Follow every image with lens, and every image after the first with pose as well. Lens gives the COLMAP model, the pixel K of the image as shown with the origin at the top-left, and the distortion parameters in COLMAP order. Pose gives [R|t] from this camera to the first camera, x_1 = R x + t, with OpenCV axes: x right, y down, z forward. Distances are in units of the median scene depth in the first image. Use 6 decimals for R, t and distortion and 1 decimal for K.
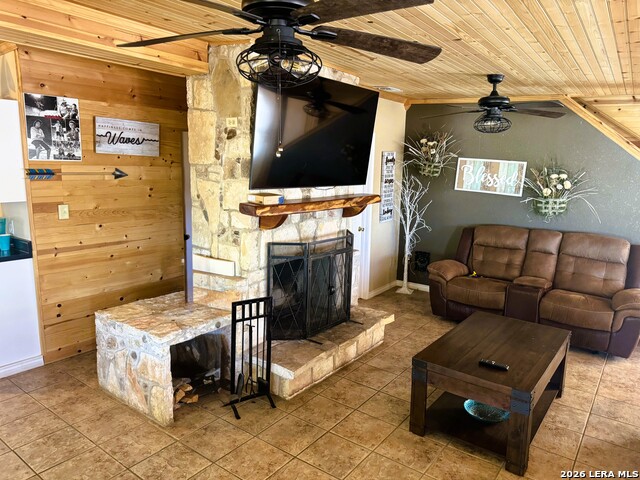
lens RADIAL K [[450.5, 0, 321.2], [0, 450.5, 245.2], [0, 0, 1]] dist [-0.008486, -0.013016]
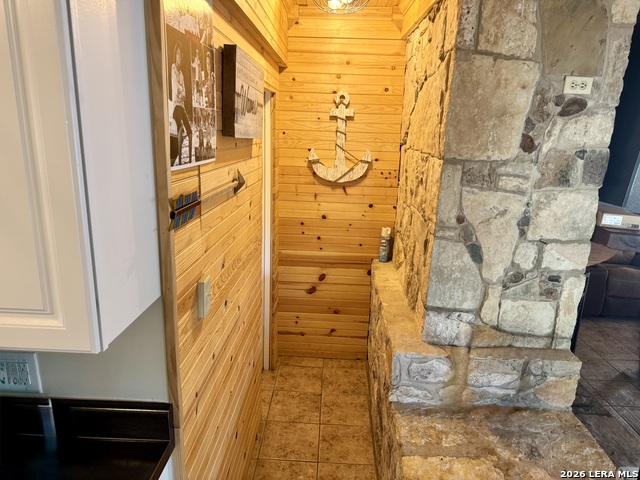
lens RADIAL K [[450.5, 0, 320.7], [0, 450.5, 233.6], [0, 0, 1]] dist [-0.008486, -0.013016]
pose [[0.834543, -0.127986, 0.535871, -0.739178], [0.092001, 0.991360, 0.093494, -0.166068], [-0.543207, -0.028724, 0.839107, 0.675411]]
